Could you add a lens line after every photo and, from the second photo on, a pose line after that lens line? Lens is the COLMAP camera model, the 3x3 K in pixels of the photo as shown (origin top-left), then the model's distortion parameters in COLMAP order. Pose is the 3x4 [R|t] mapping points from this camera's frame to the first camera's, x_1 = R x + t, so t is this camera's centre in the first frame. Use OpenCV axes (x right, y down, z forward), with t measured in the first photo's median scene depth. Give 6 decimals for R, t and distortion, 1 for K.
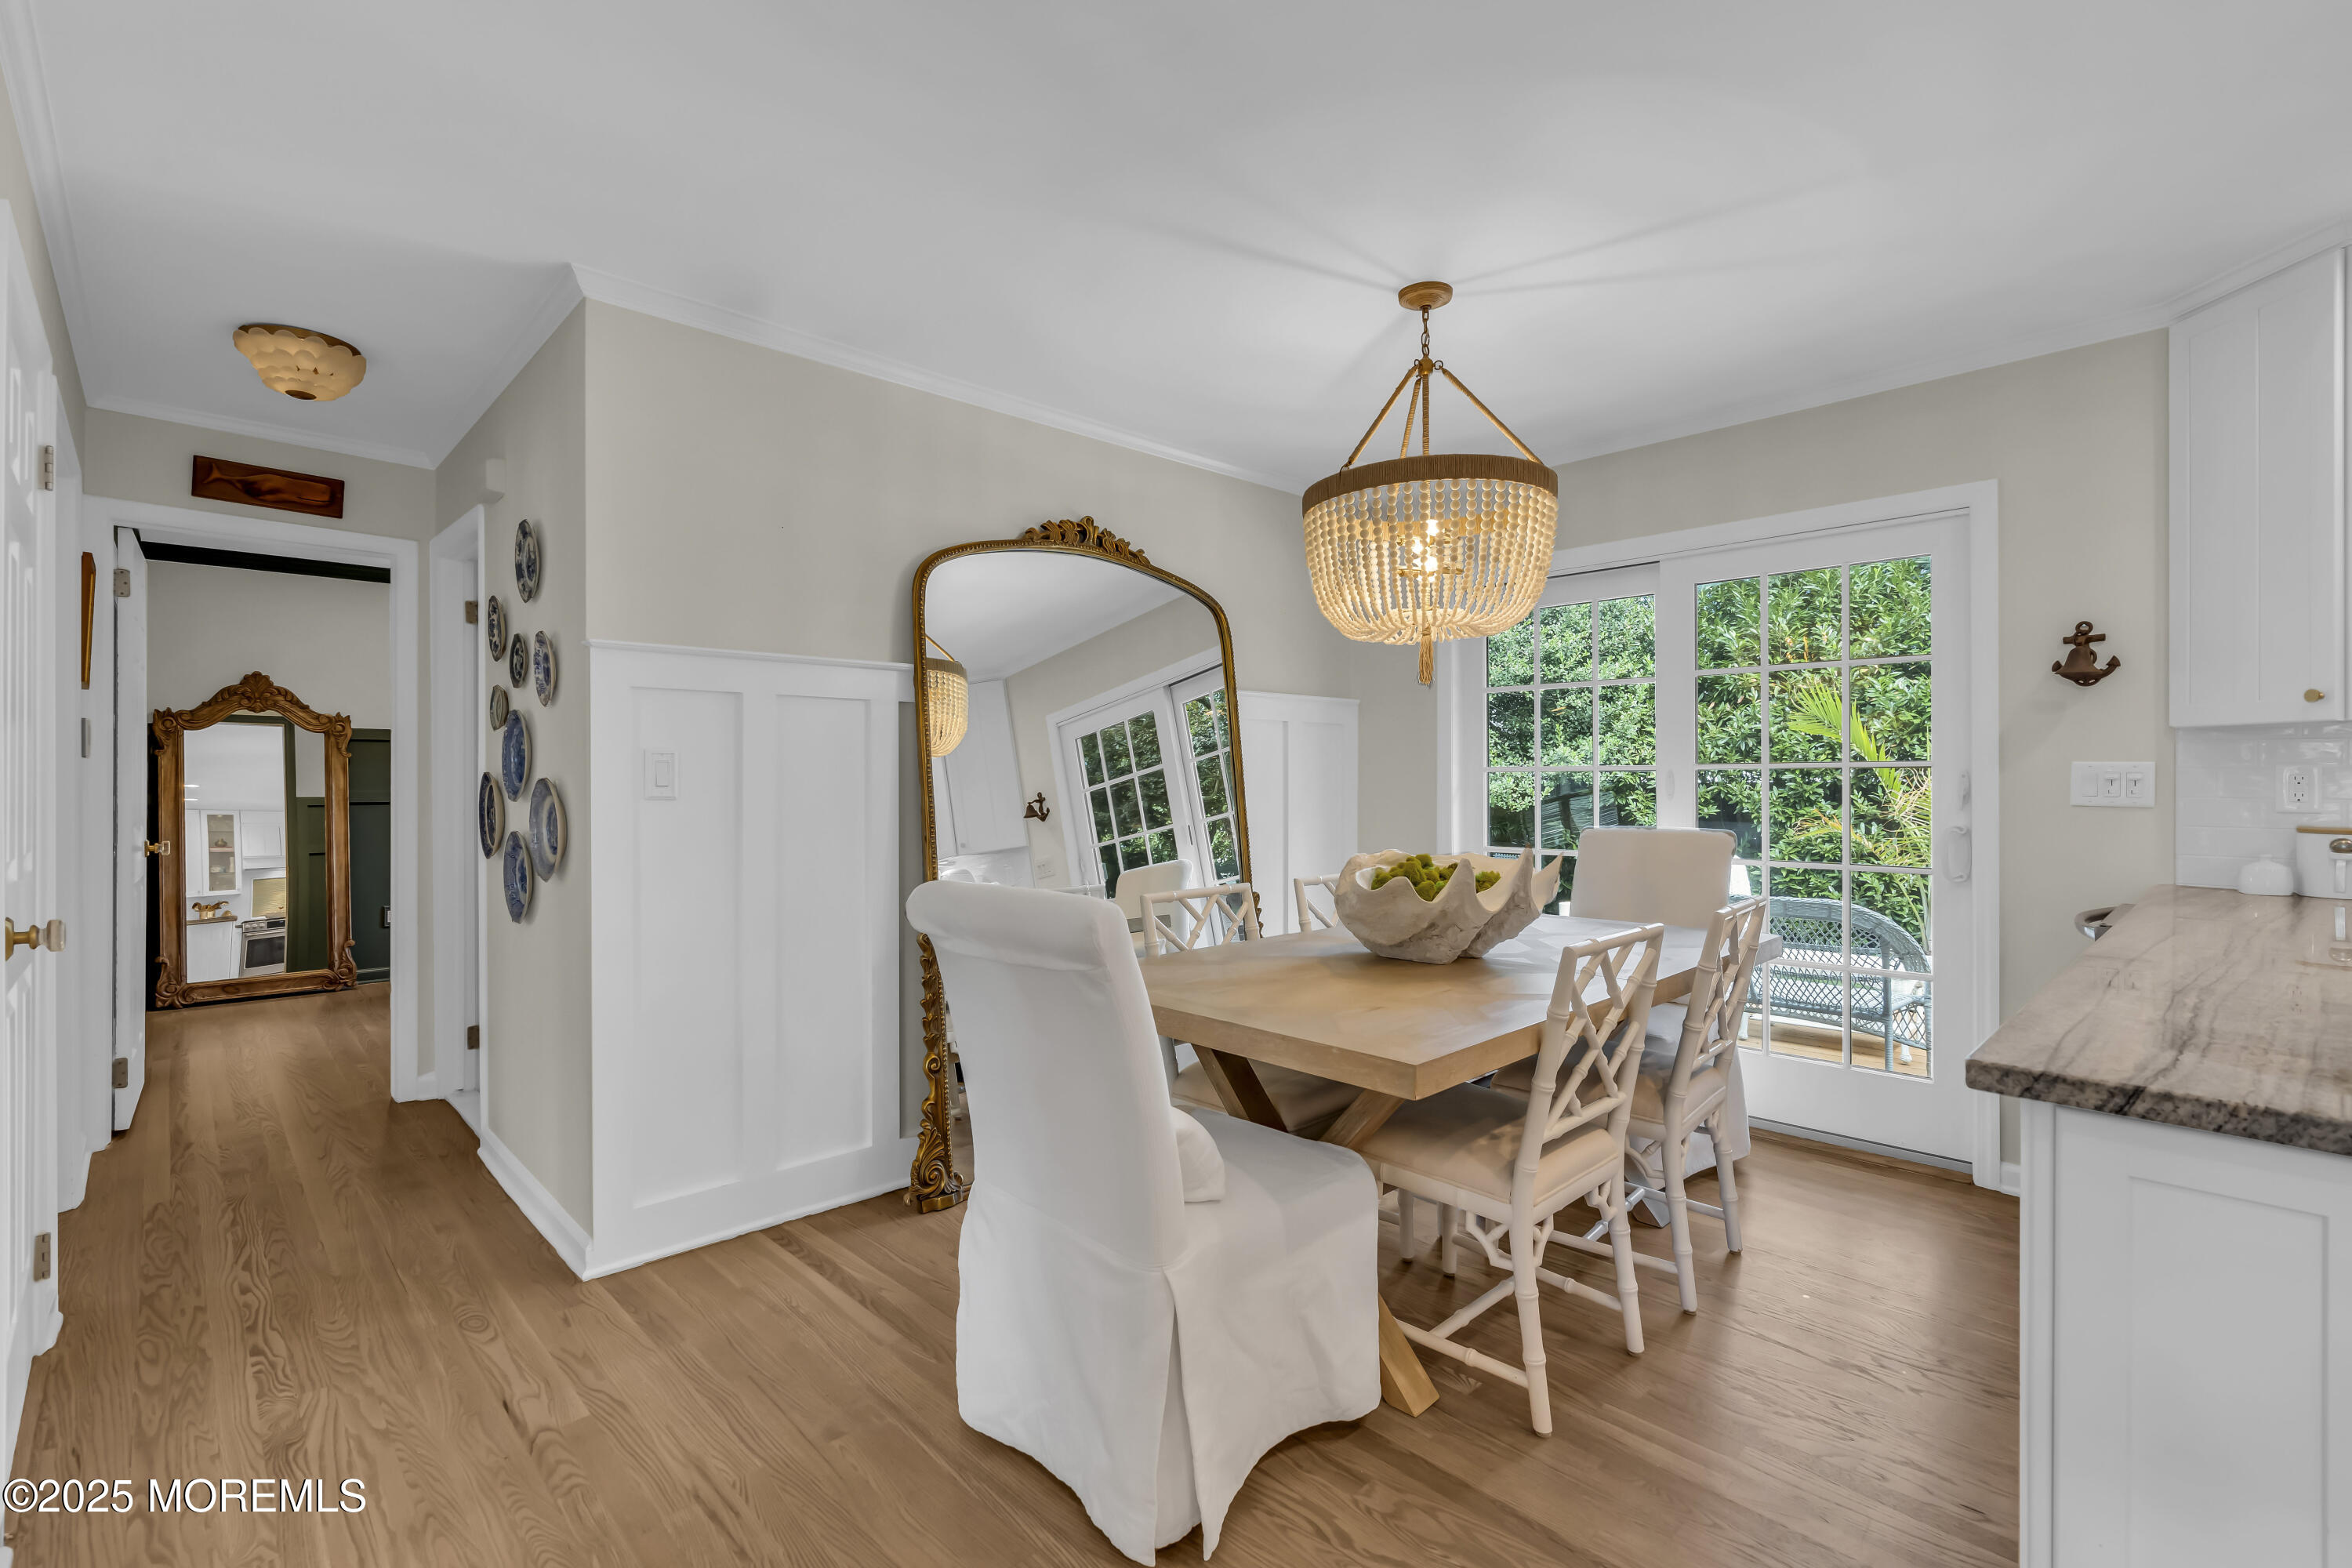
lens RADIAL K [[1053.6, 0, 1171.9], [0, 1053.6, 776.3], [0, 0, 1]] dist [-0.001498, 0.000482]
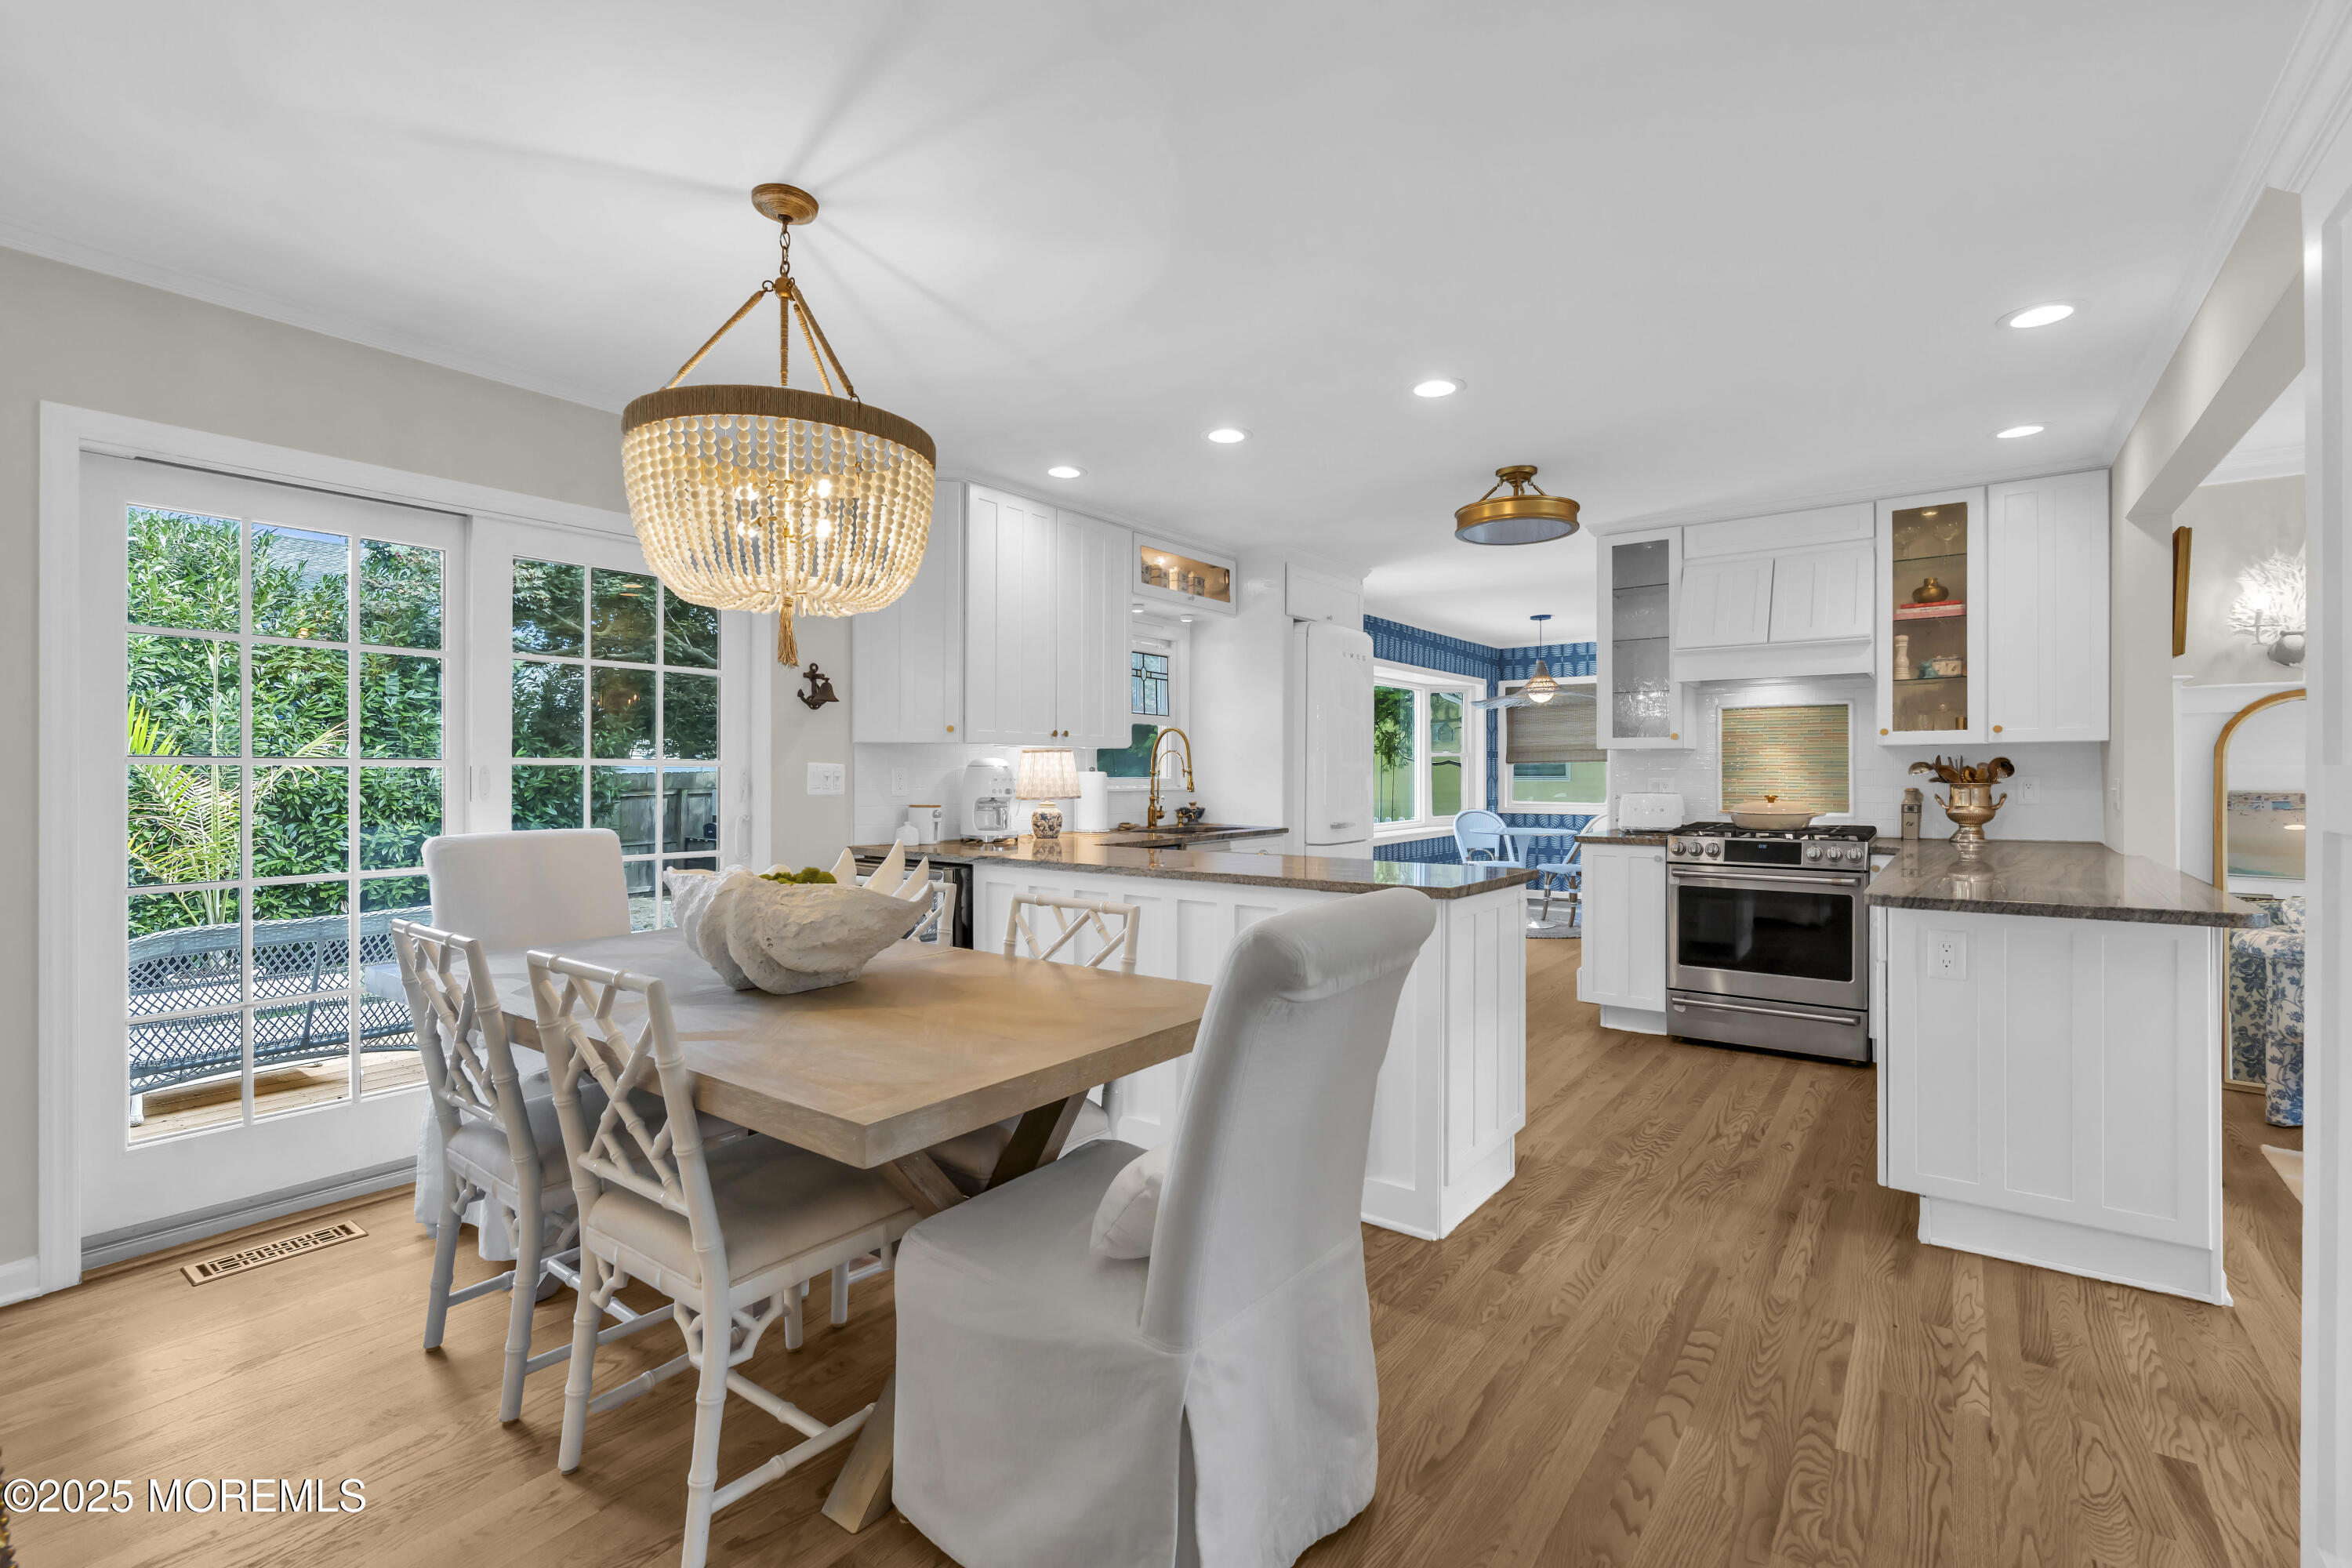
lens RADIAL K [[1053.6, 0, 1171.9], [0, 1053.6, 776.3], [0, 0, 1]] dist [-0.001498, 0.000482]
pose [[-0.168751, -0.000851, 0.985658, -0.604007], [-0.000602, 1.000000, 0.000760, 0.001992], [-0.985659, -0.000466, -0.168751, 0.794148]]
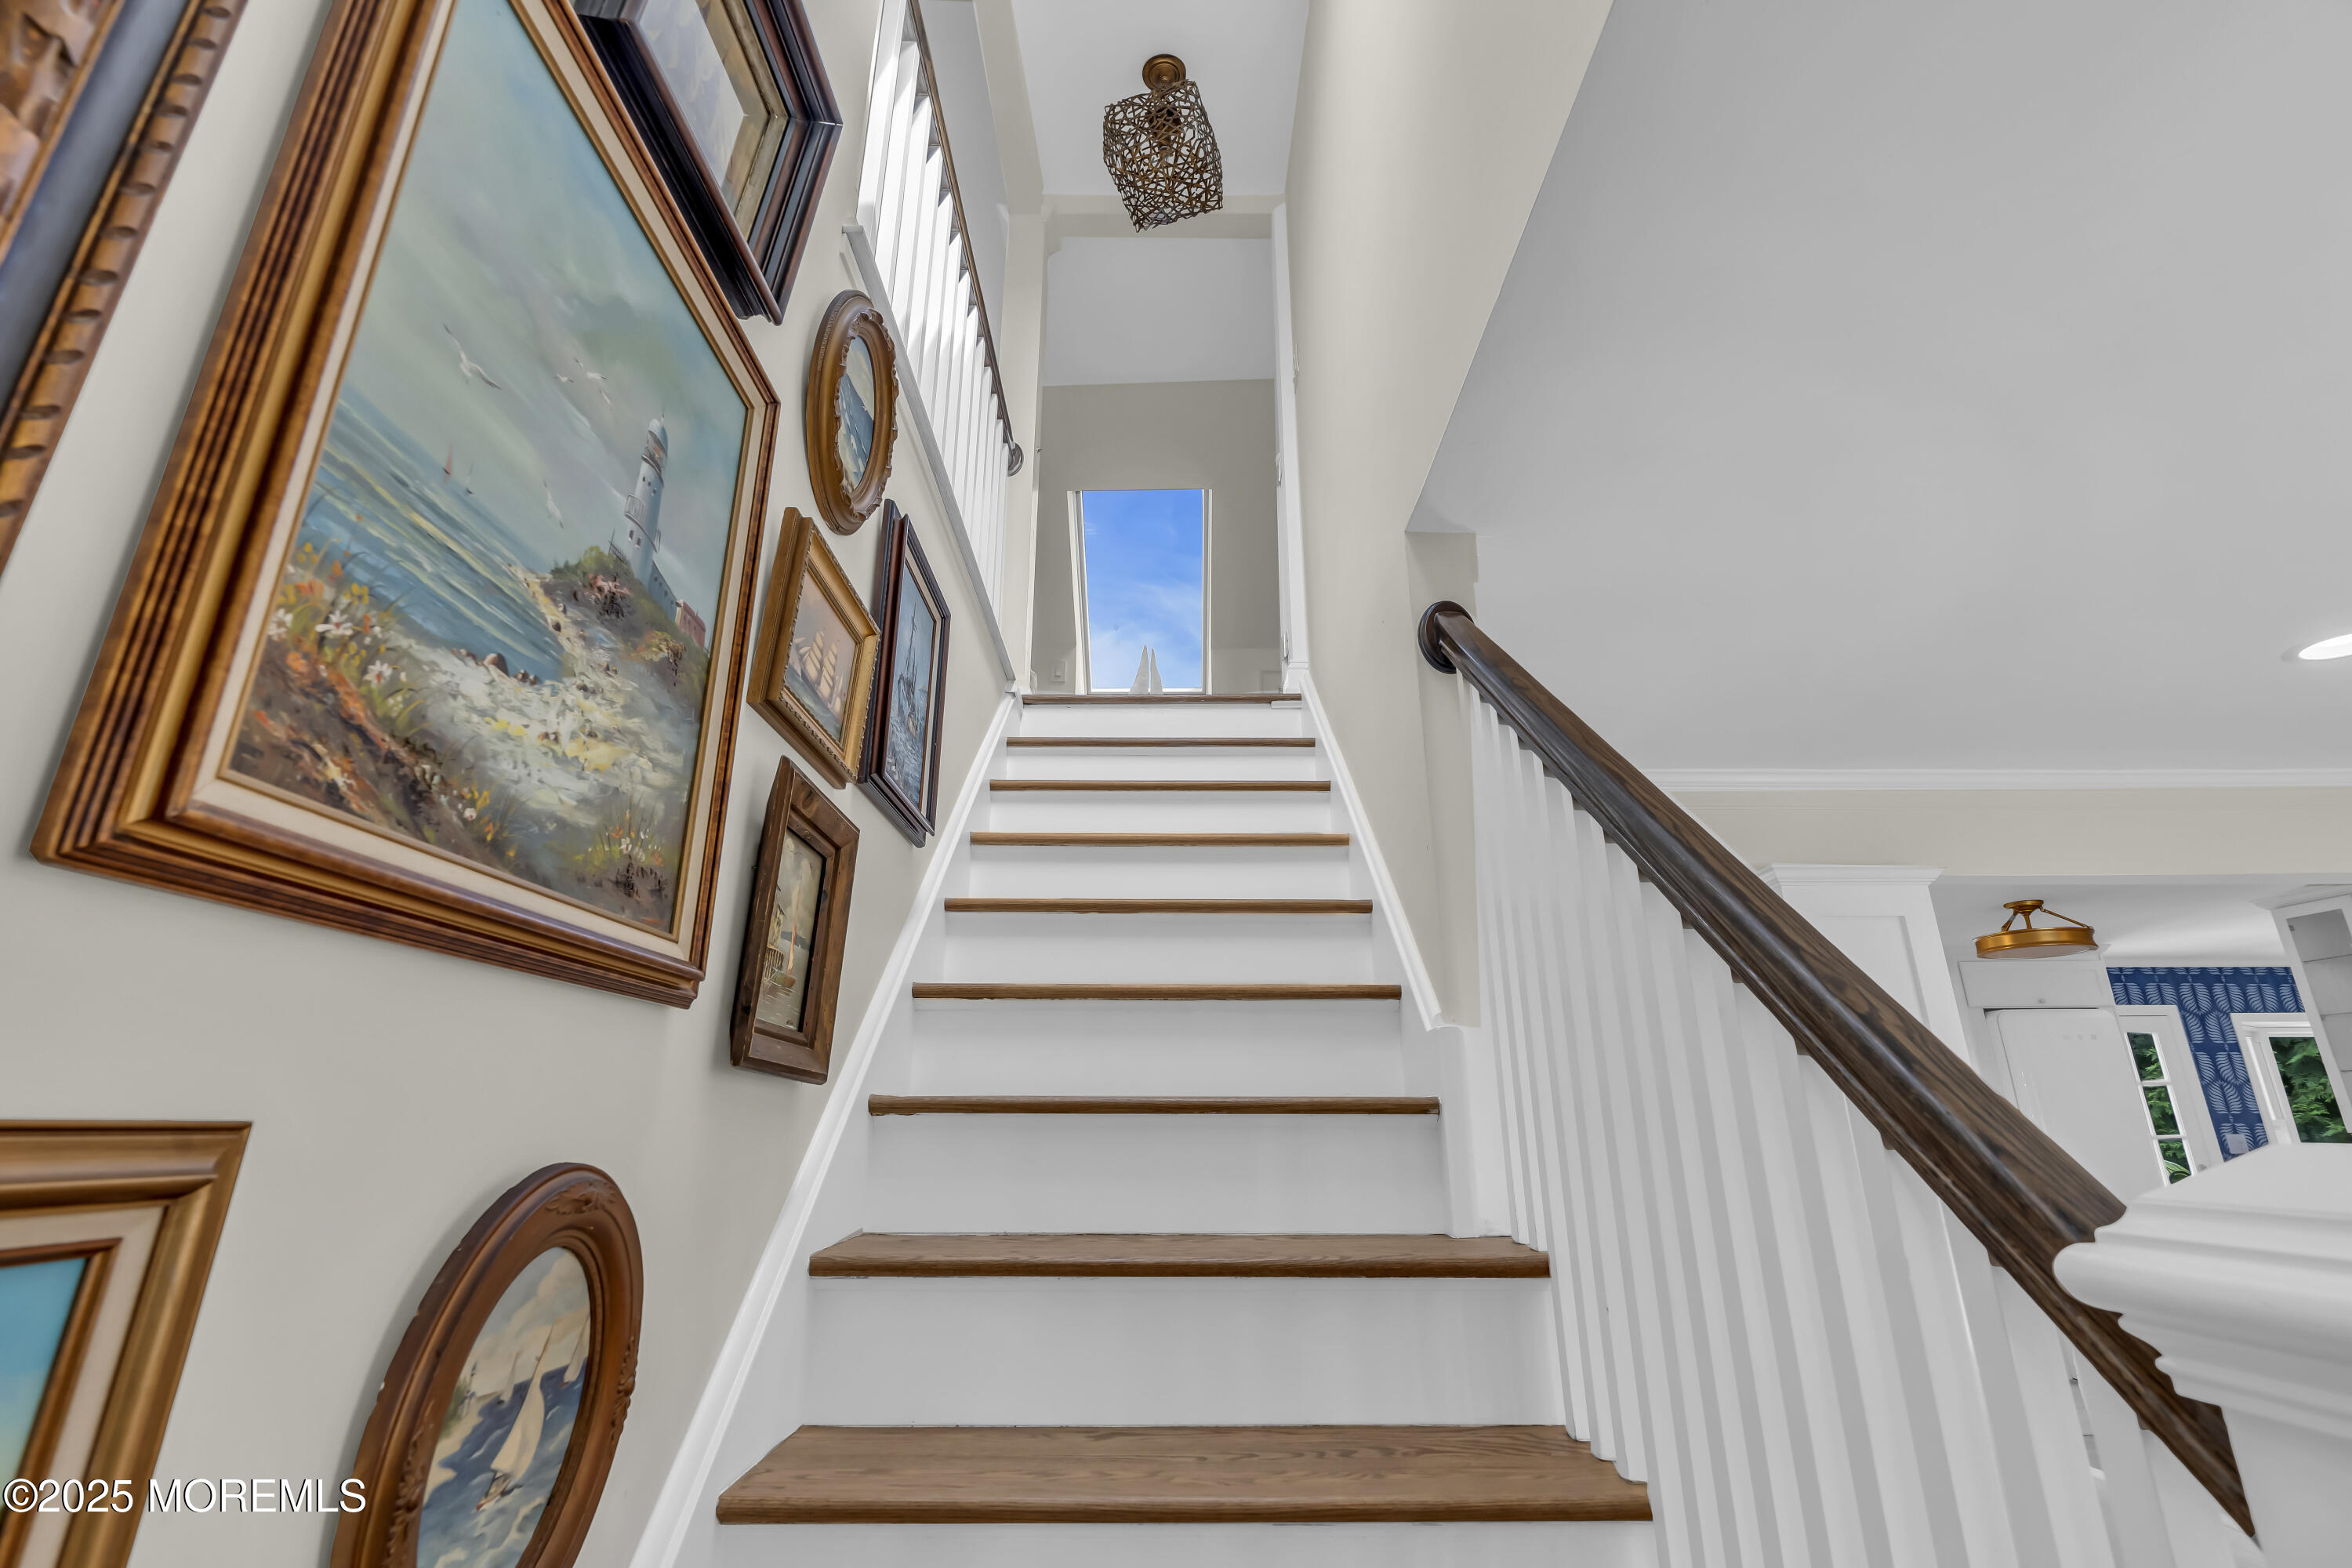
lens RADIAL K [[1053.6, 0, 1171.9], [0, 1053.6, 776.3], [0, 0, 1]] dist [-0.001498, 0.000482]
pose [[0.682403, 0.229385, 0.694053, -1.601084], [-0.001022, 0.949786, -0.312900, -0.059369], [-0.730976, 0.212814, 0.648371, -0.088860]]
